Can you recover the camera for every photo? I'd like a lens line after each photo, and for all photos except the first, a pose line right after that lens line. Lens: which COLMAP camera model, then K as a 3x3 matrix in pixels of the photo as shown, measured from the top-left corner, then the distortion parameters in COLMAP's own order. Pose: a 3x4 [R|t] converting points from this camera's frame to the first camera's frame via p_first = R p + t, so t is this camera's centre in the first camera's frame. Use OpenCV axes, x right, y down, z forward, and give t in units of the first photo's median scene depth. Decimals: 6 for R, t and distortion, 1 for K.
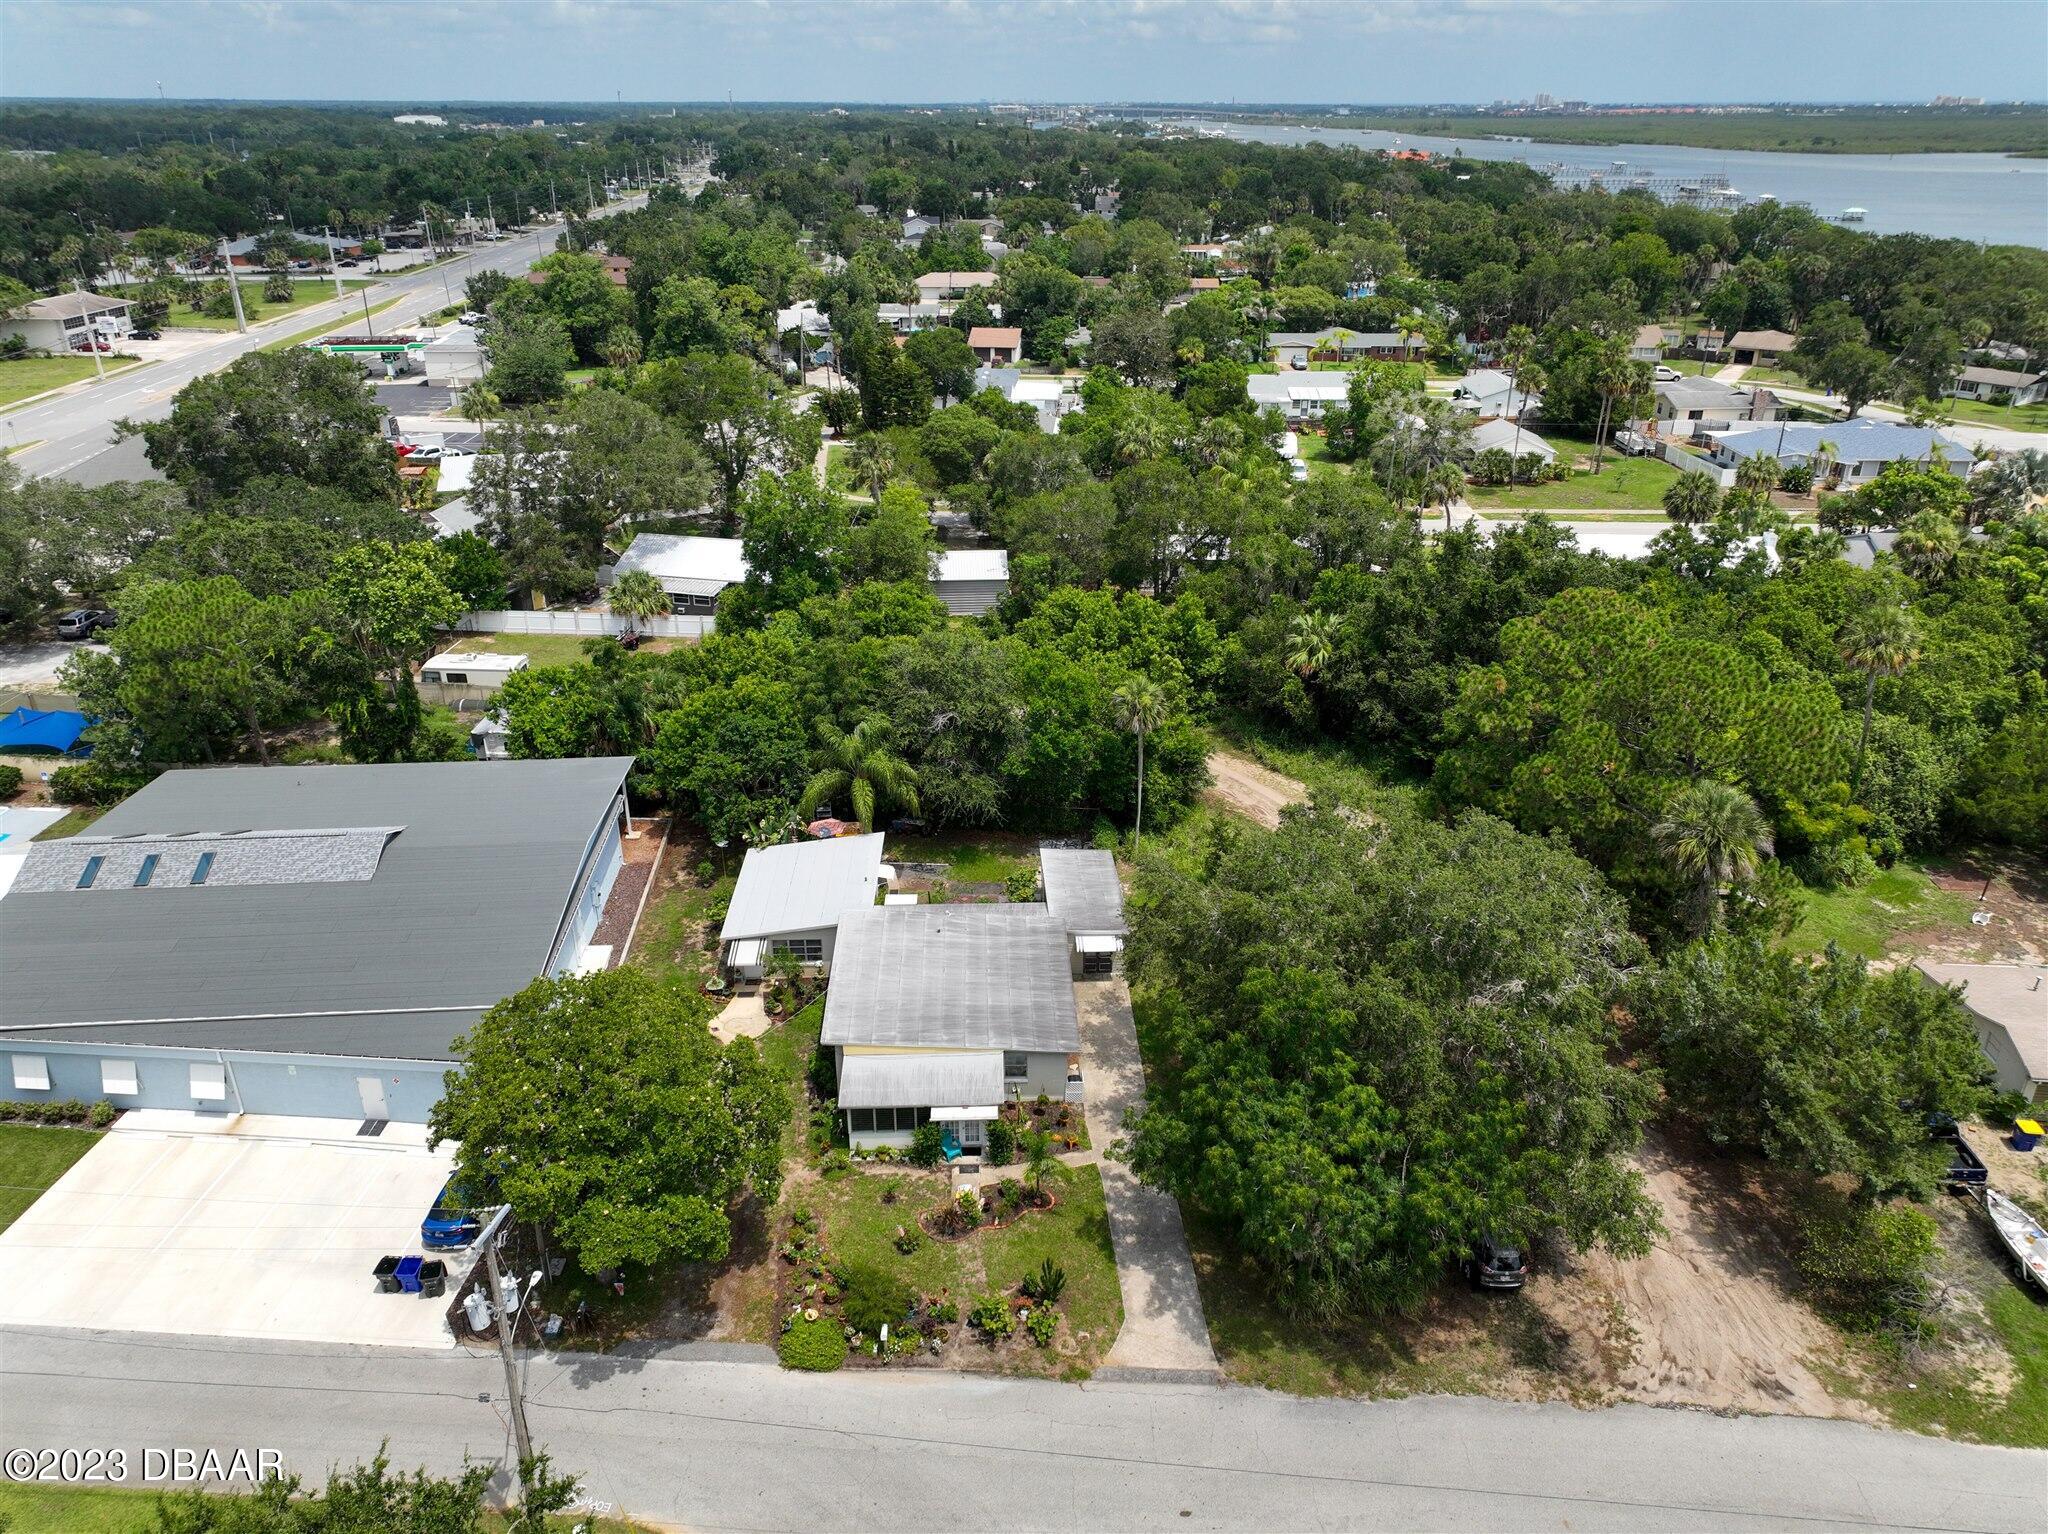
lens RADIAL K [[1435.1, 0, 1024.0], [0, 1435.1, 767.0], [0, 0, 1]] dist [-0.003559, 0.021375]
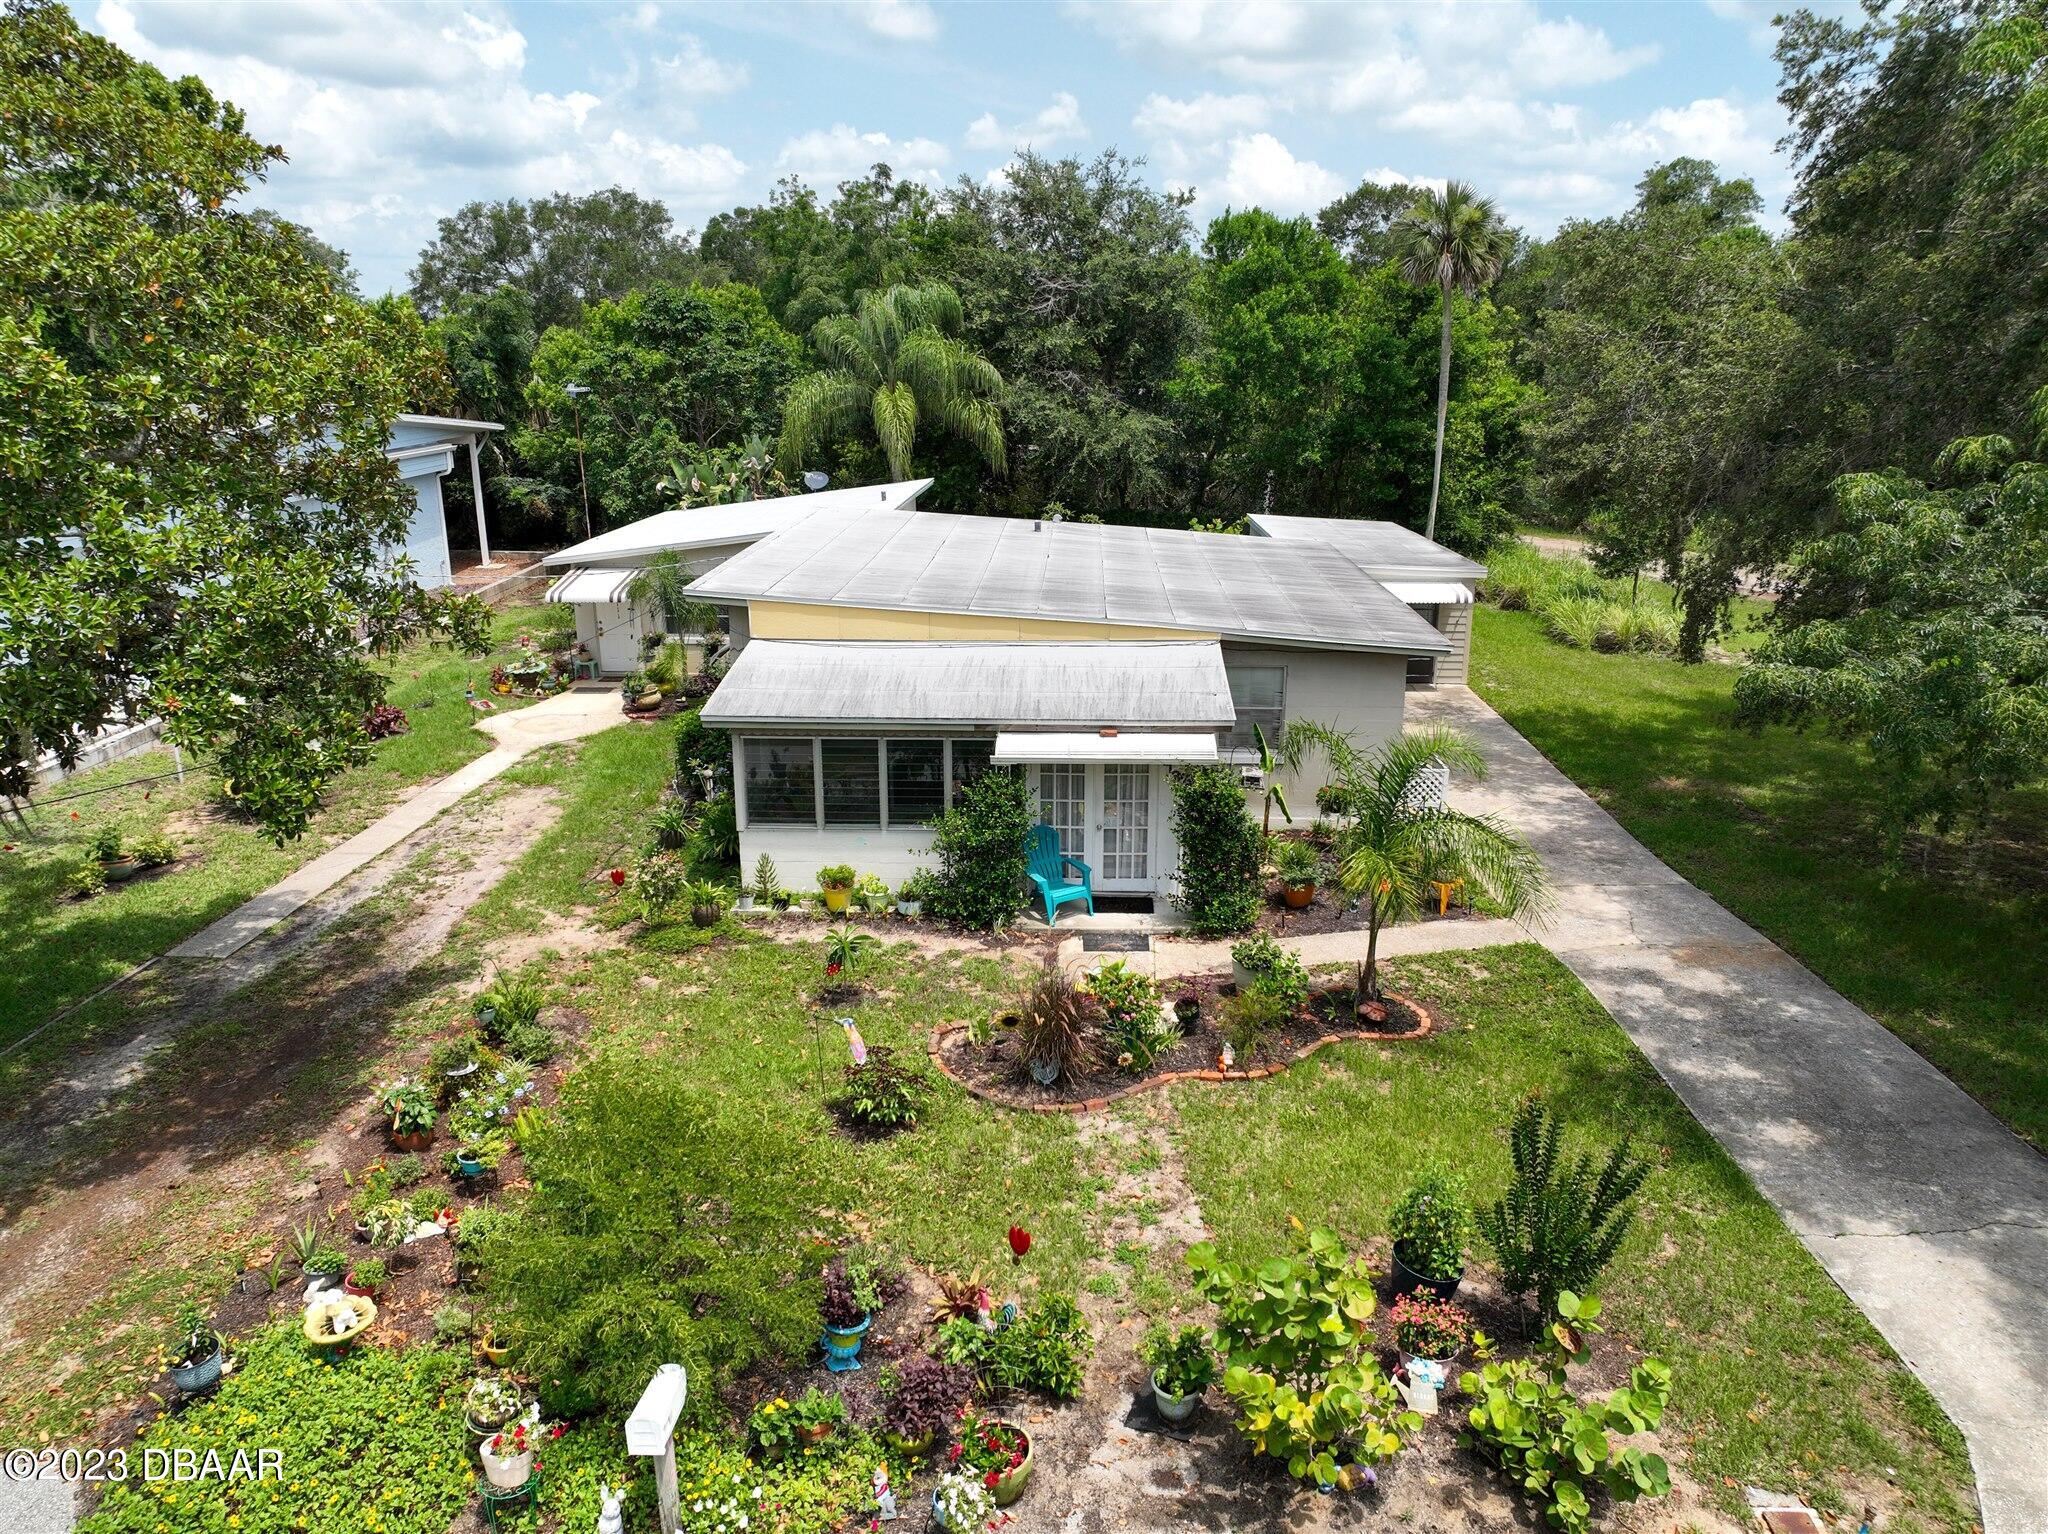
lens RADIAL K [[1435.1, 0, 1024.0], [0, 1435.1, 767.0], [0, 0, 1]] dist [-0.003559, 0.021375]
pose [[0.997158, 0.022121, -0.072019, -0.036080], [-0.032557, 0.988581, -0.147130, 0.284799], [0.067942, 0.149057, 0.986492, 0.685259]]
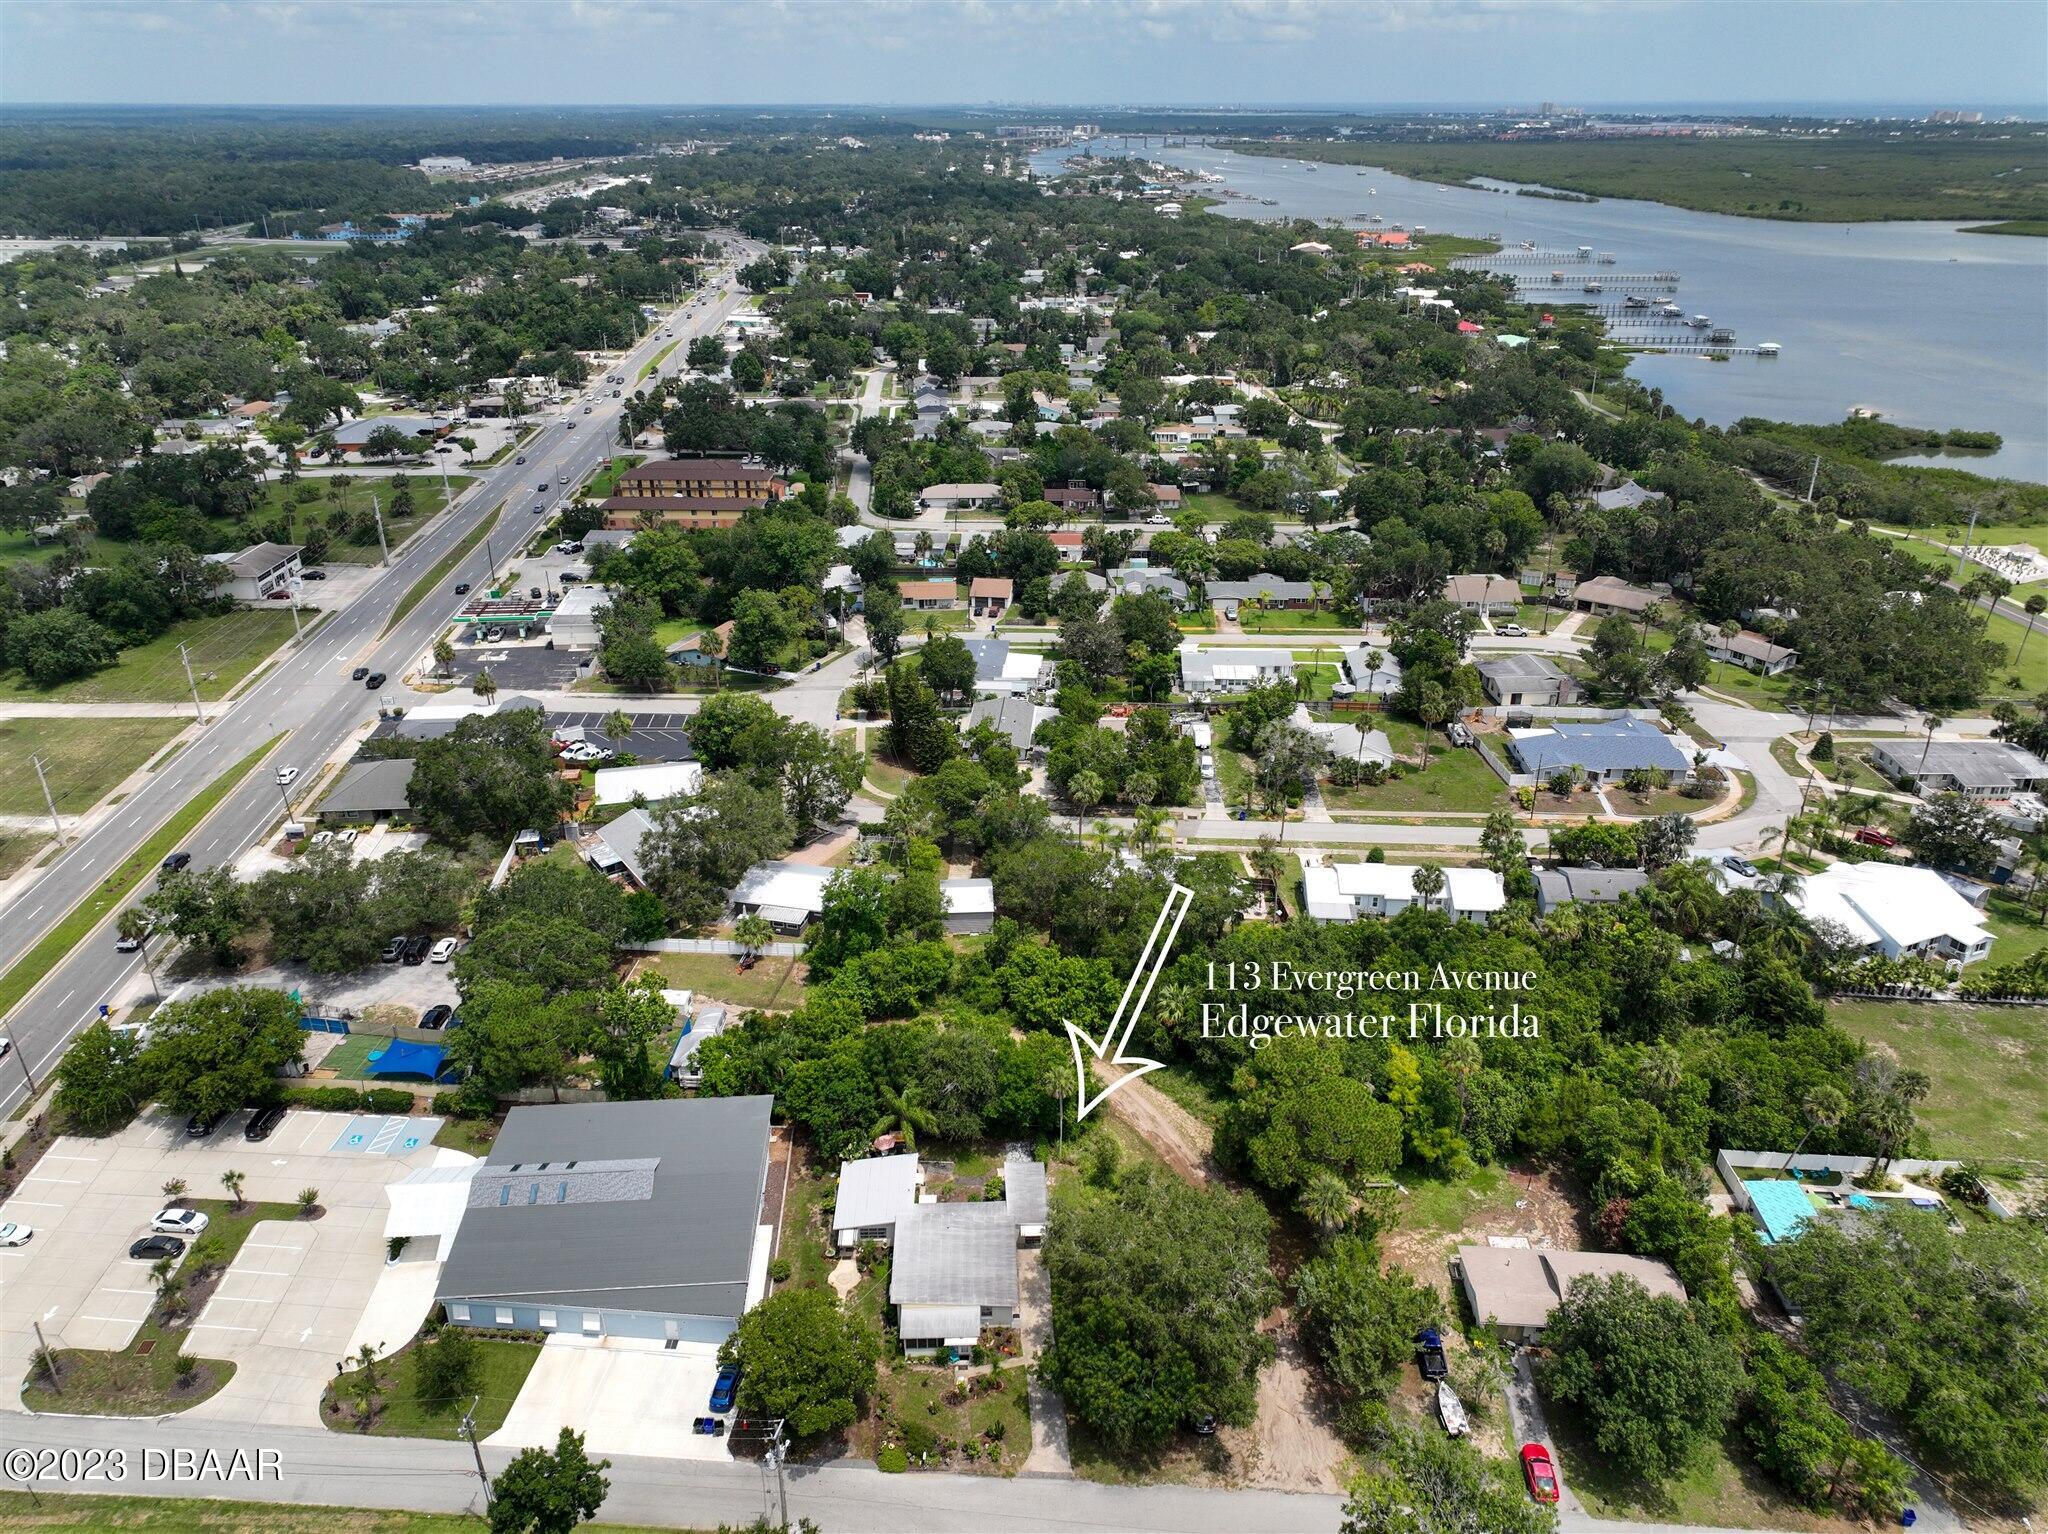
lens RADIAL K [[1435.1, 0, 1024.0], [0, 1435.1, 767.0], [0, 0, 1]] dist [-0.003559, 0.021375]
pose [[0.999984, -0.000516, -0.005632, 0.061044], [0.000527, 0.999998, 0.001901, -0.582568], [0.005631, -0.001904, 0.999982, -1.055094]]
